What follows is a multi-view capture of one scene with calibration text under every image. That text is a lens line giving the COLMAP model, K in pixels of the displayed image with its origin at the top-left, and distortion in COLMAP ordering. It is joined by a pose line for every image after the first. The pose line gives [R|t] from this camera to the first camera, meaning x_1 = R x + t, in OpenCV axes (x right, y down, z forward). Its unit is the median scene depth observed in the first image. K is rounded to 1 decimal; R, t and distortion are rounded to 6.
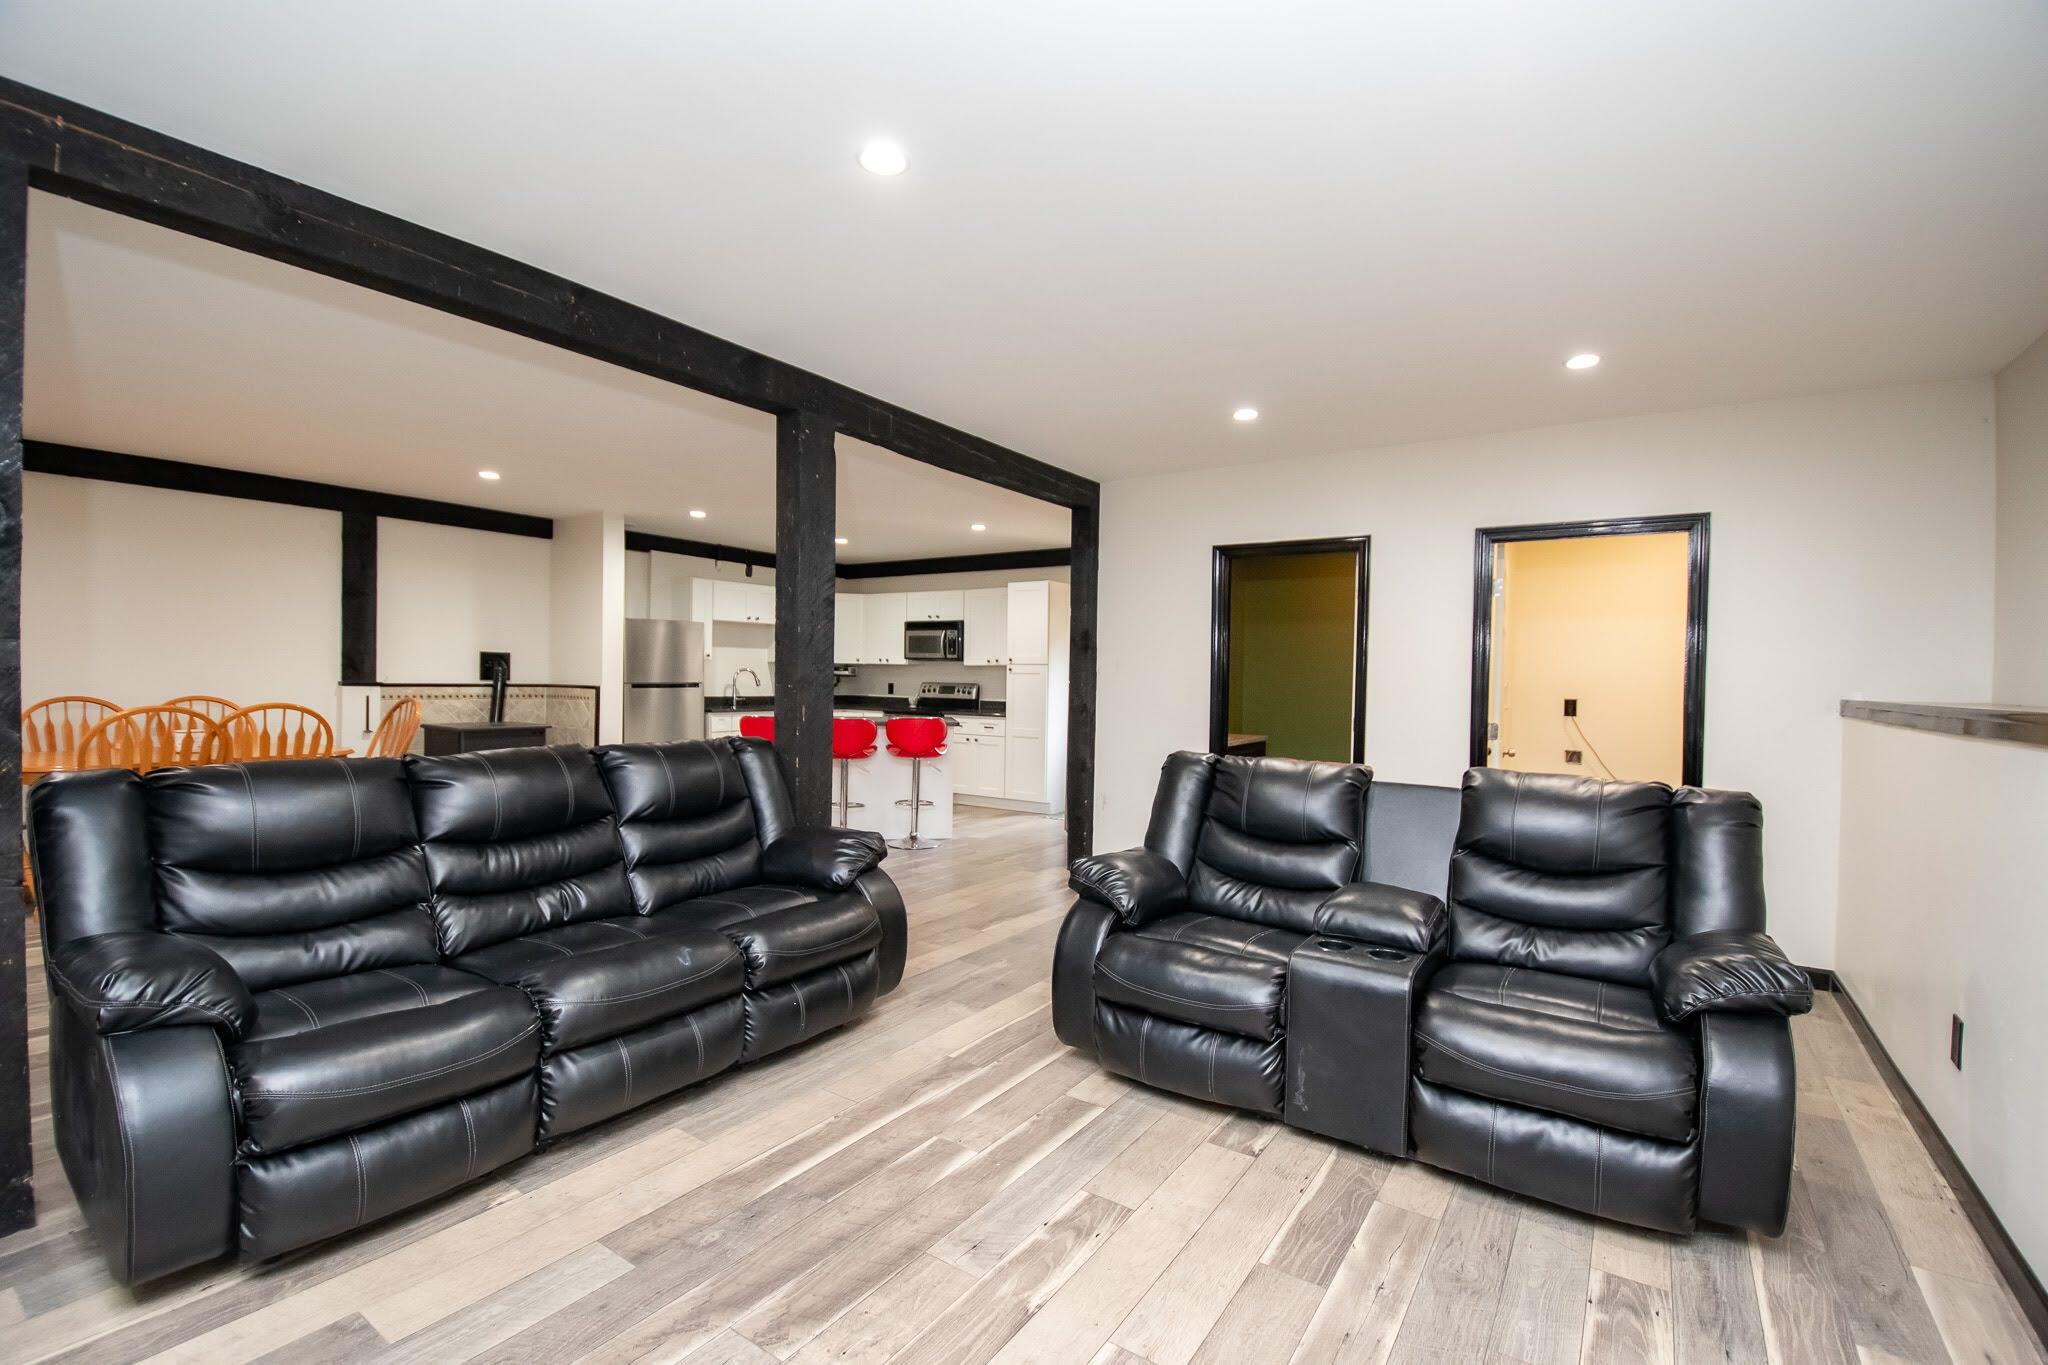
lens RADIAL K [[895.9, 0, 1033.3], [0, 895.9, 691.0], [0, 0, 1]] dist [0.017187, -0.023919]
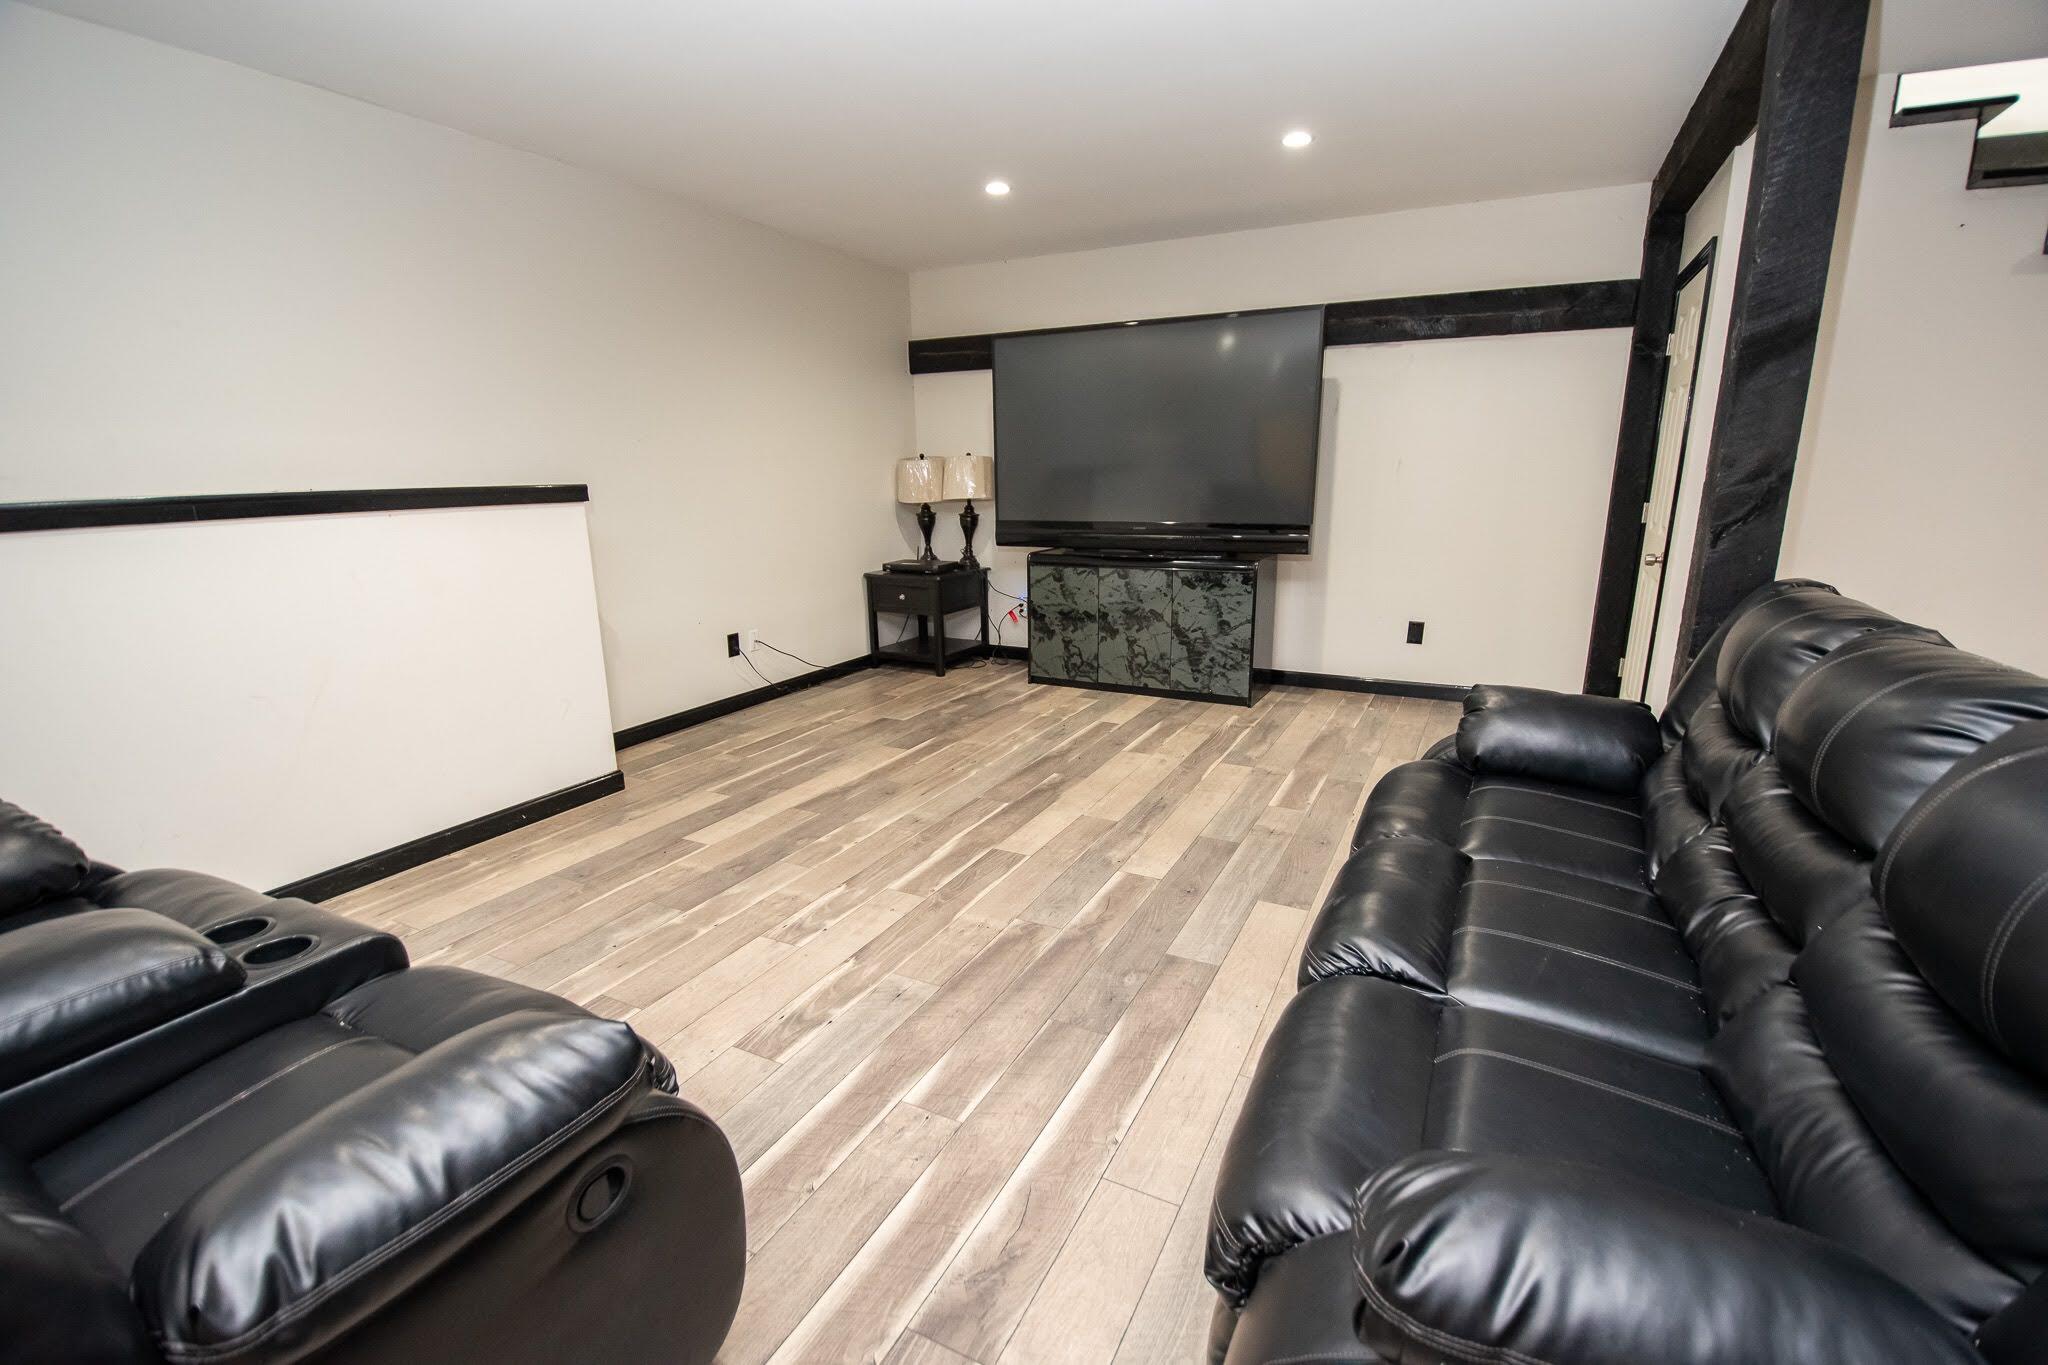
lens RADIAL K [[895.9, 0, 1033.3], [0, 895.9, 691.0], [0, 0, 1]] dist [0.017187, -0.023919]
pose [[-0.992817, 0.024826, -0.117042, -0.033613], [-0.005758, 0.967188, 0.253997, -0.011657], [0.119508, 0.252846, -0.960097, 0.606647]]
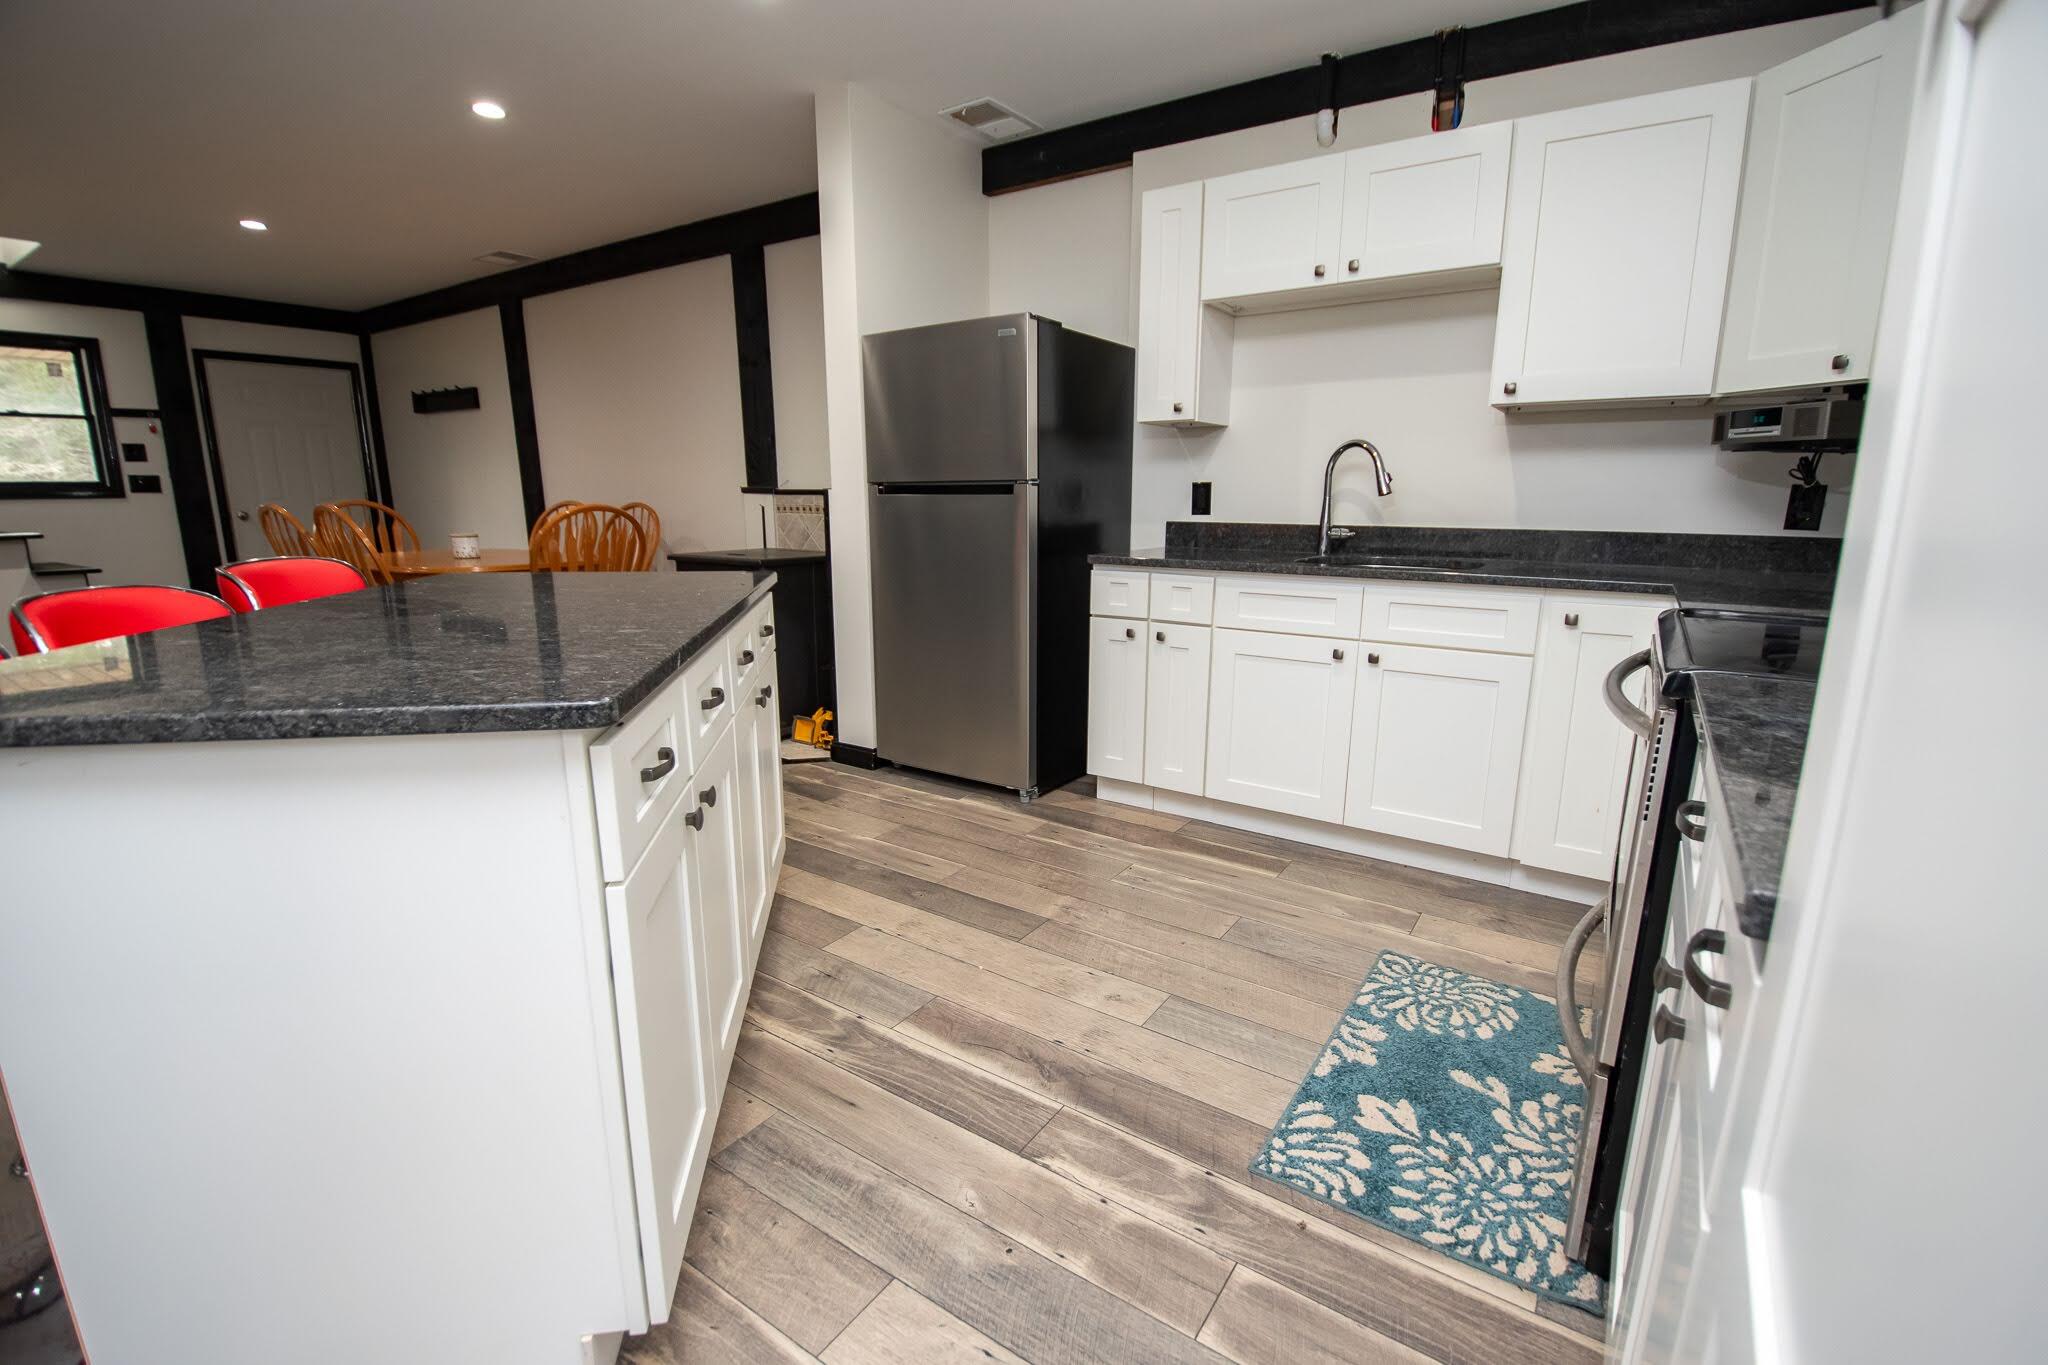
lens RADIAL K [[895.9, 0, 1033.3], [0, 895.9, 691.0], [0, 0, 1]] dist [0.017187, -0.023919]
pose [[0.004967, 0.196981, -0.980395, 0.027126], [-0.020799, 0.980215, 0.196839, 0.003880], [0.999771, 0.019414, 0.008966, 1.201402]]
